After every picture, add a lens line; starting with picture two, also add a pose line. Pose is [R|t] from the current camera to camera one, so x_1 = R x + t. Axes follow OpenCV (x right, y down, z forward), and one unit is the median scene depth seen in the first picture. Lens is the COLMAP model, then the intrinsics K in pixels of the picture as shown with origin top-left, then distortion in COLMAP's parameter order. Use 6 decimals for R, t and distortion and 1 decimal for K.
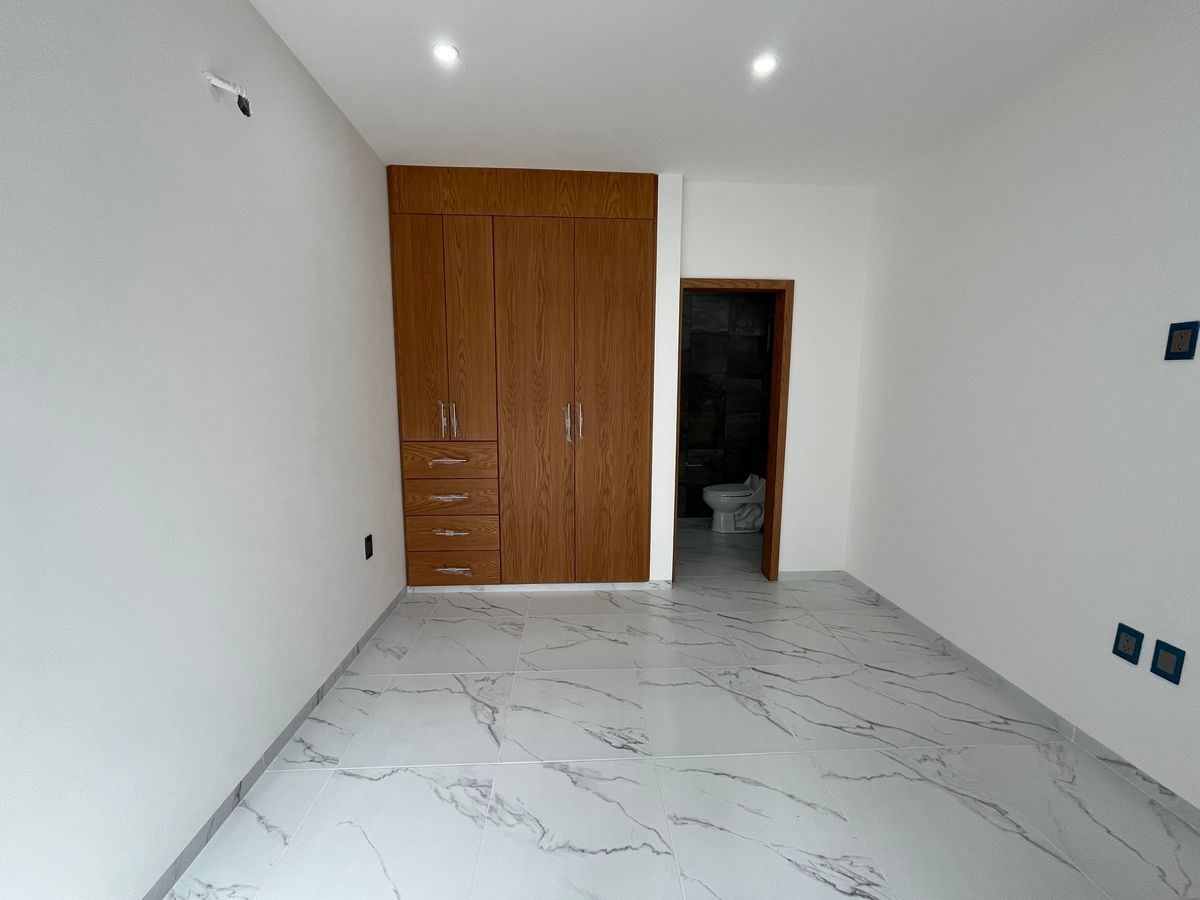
lens RADIAL K [[491.5, 0, 600.7], [0, 491.5, 446.8], [0, 0, 1]] dist [-0.002824, 0.000706]
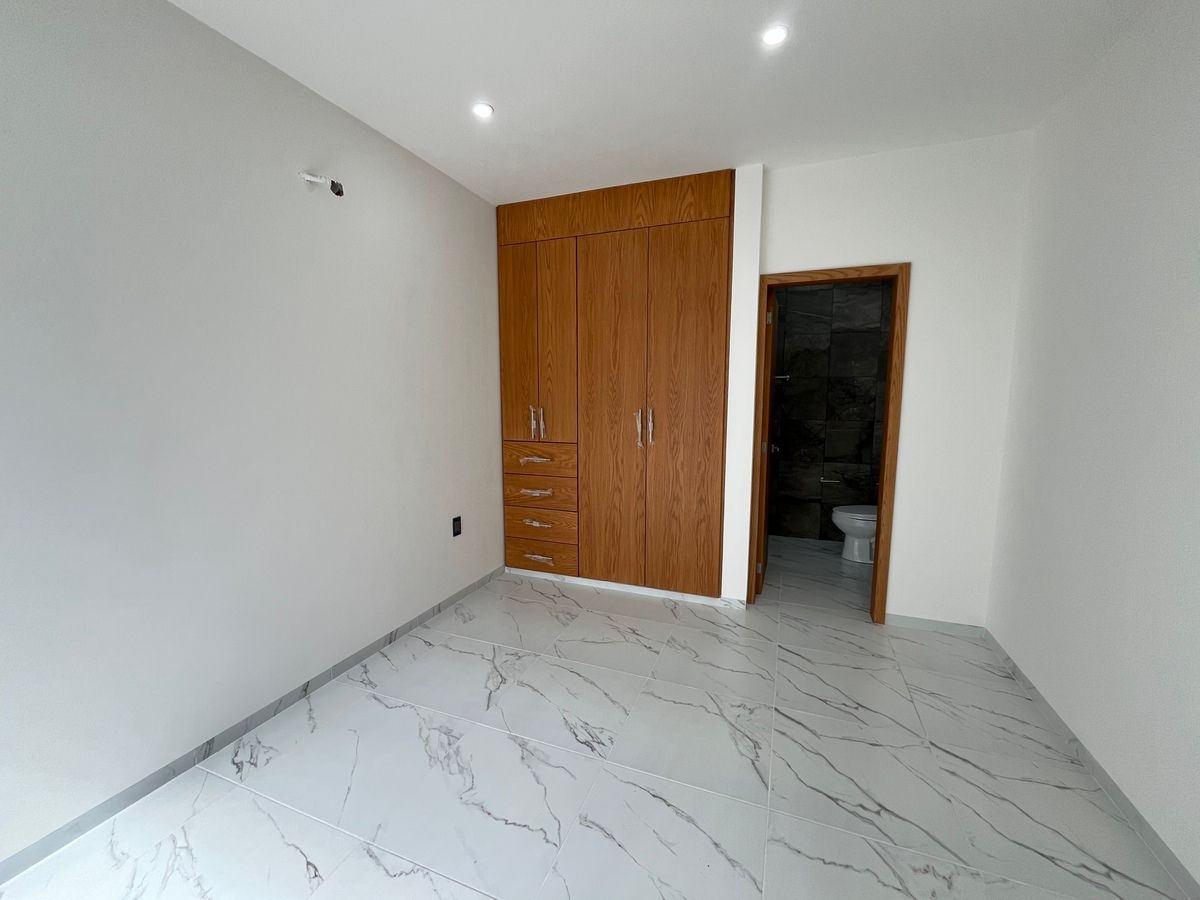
lens RADIAL K [[491.5, 0, 597.7], [0, 491.5, 446.7], [0, 0, 1]] dist [-0.002824, 0.000706]
pose [[0.907904, 0.040388, -0.417227, 0.295523], [-0.046214, 0.998924, -0.003867, -0.002596], [0.416622, 0.022793, 0.908794, 0.040432]]
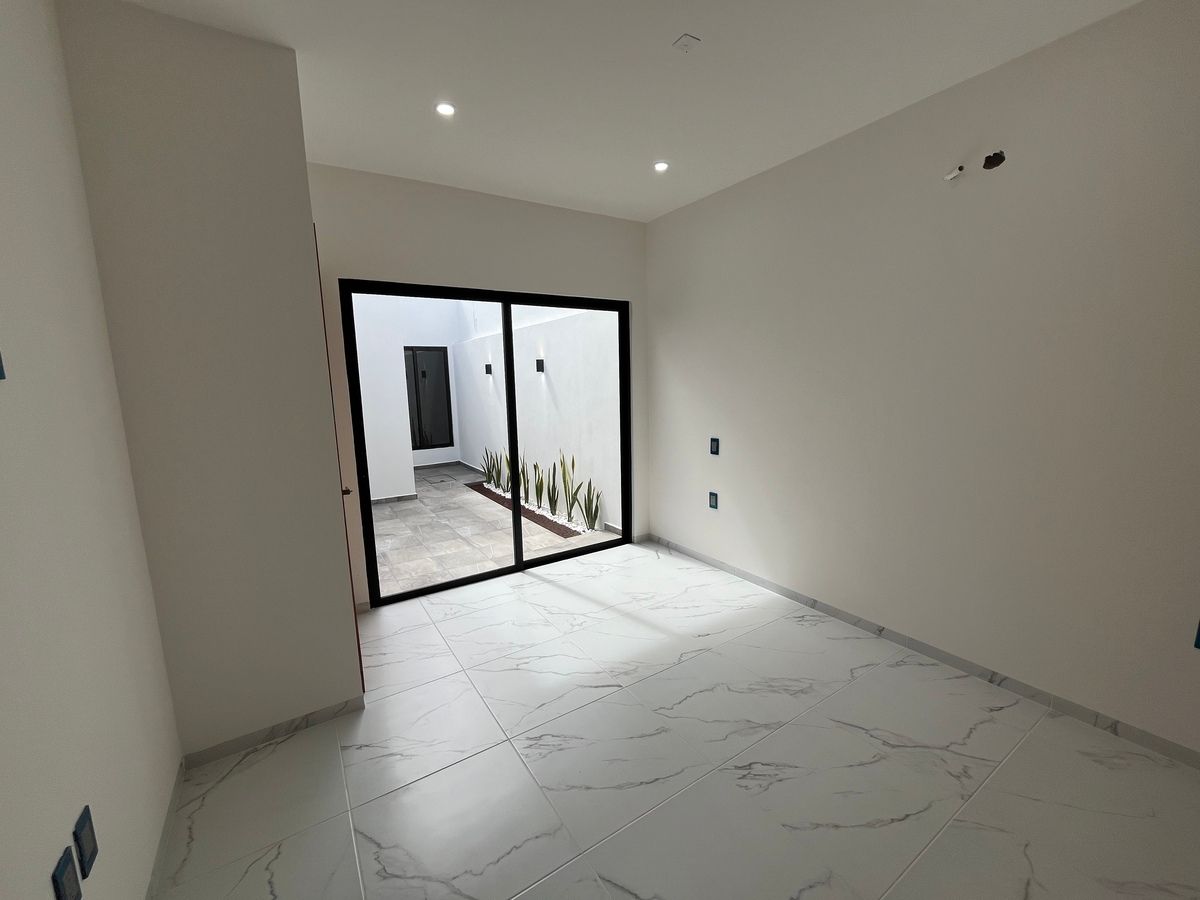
lens RADIAL K [[491.5, 0, 606.1], [0, 491.5, 450.2], [0, 0, 1]] dist [-0.002824, 0.000706]
pose [[-0.862776, 0.088948, -0.497701, 0.448235], [-0.042633, 0.968097, 0.246922, -0.137604], [0.503786, 0.234257, -0.831459, 0.949211]]
